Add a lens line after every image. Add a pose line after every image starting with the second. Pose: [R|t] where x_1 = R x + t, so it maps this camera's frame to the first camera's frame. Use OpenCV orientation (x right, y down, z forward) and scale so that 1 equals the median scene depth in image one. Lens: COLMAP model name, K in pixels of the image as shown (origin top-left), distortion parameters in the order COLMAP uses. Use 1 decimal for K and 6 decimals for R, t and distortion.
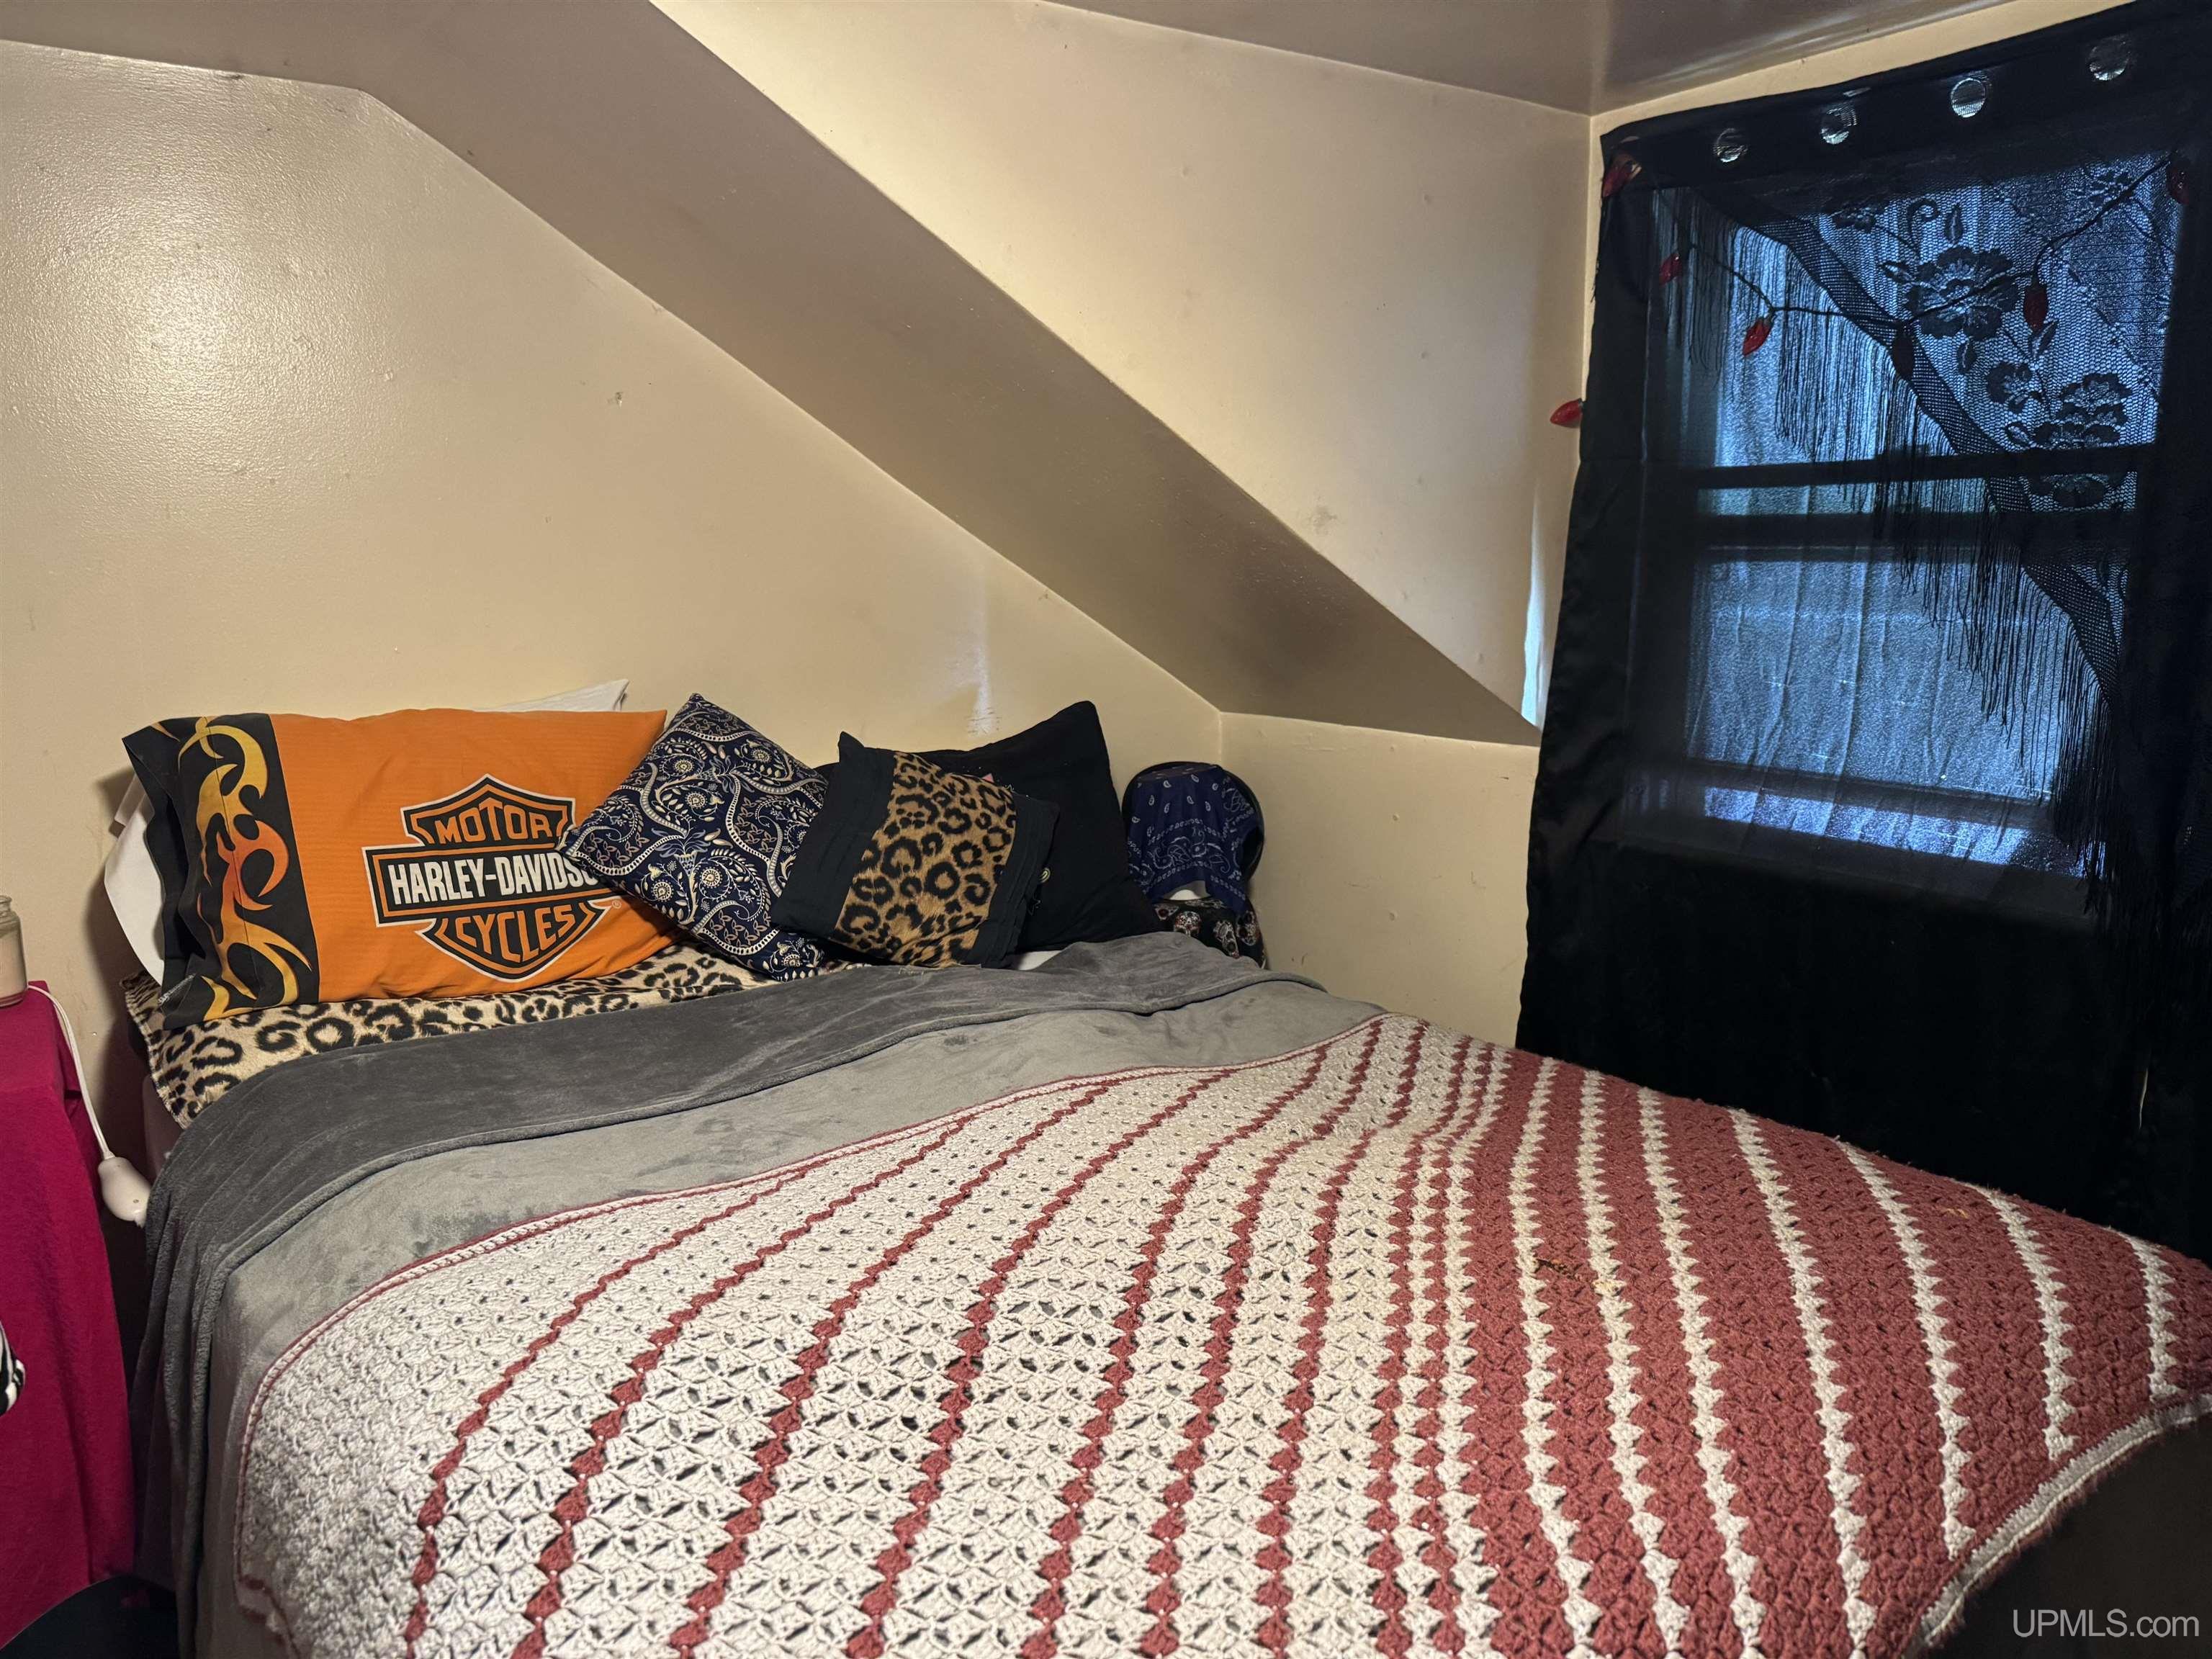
lens RADIAL K [[1557.0, 0, 1117.2], [0, 1557.0, 831.9], [0, 0, 1]] dist [0.019128, -0.010639]
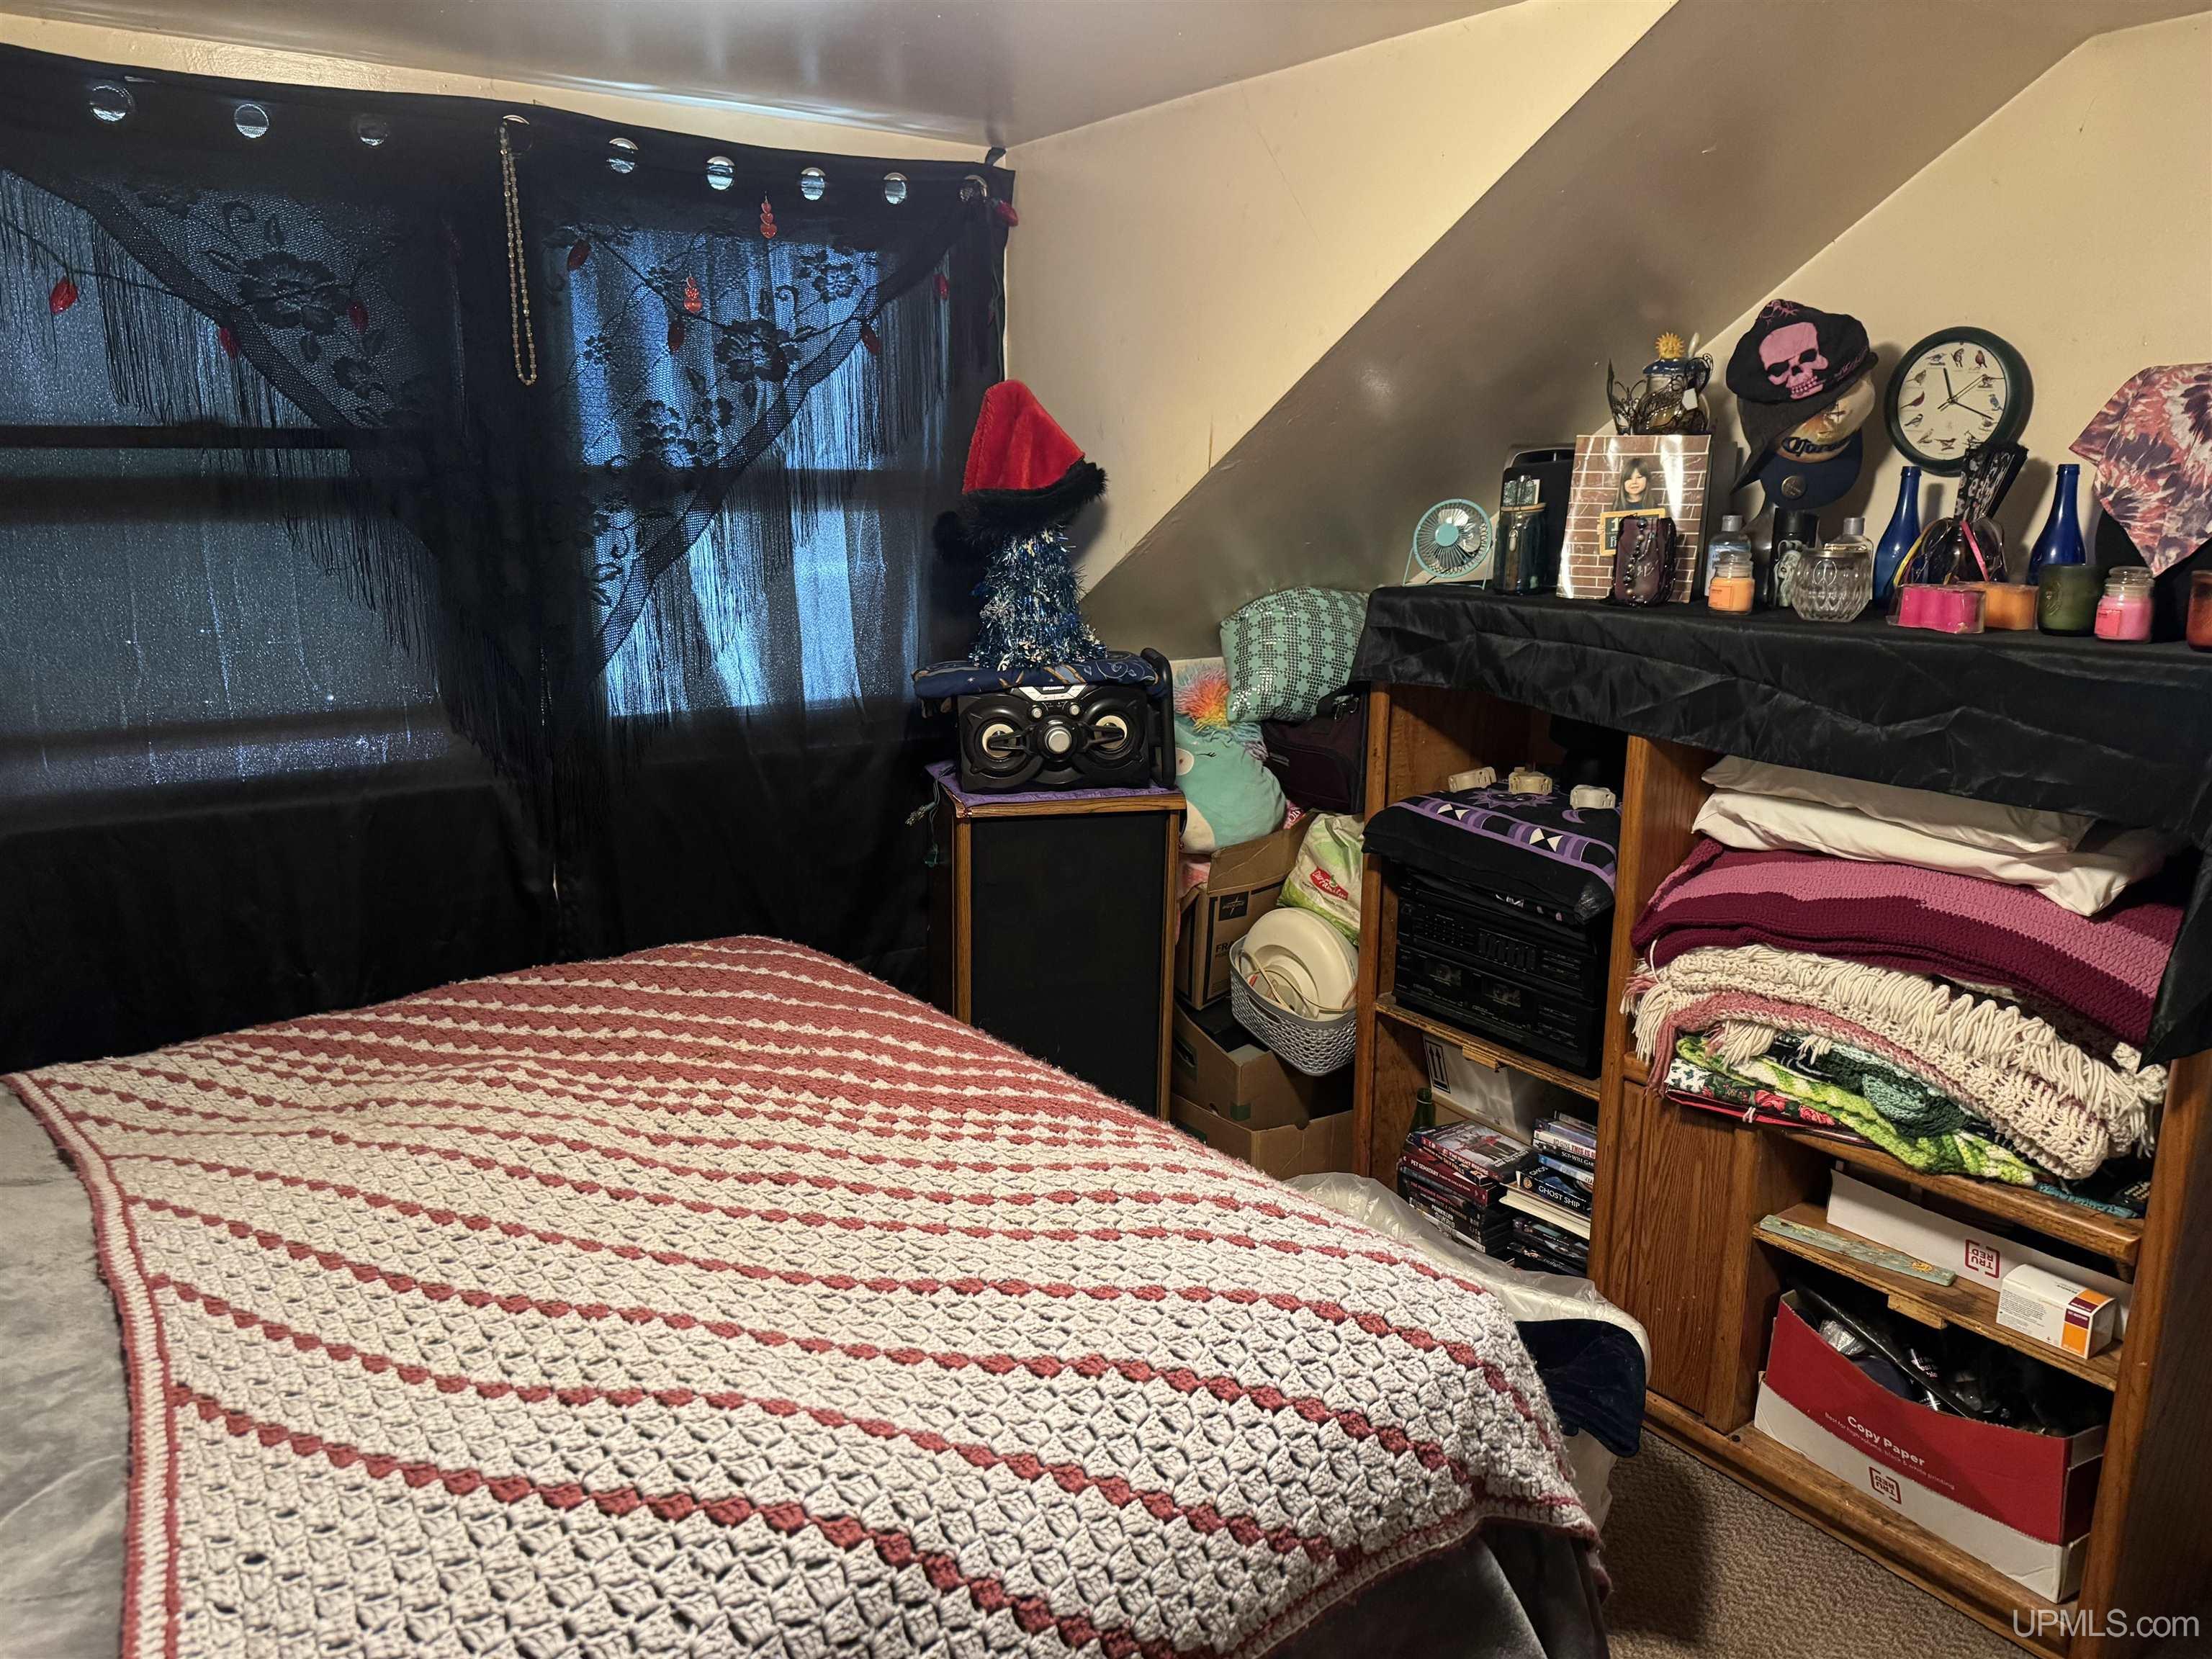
lens RADIAL K [[1557.0, 0, 1118.1], [0, 1557.0, 827.9], [0, 0, 1]] dist [0.019128, -0.010639]
pose [[-0.010695, -0.218534, 0.975771, -0.740562], [0.188801, 0.957833, 0.216587, -0.097515], [-0.981957, 0.186543, 0.031016, 0.440233]]
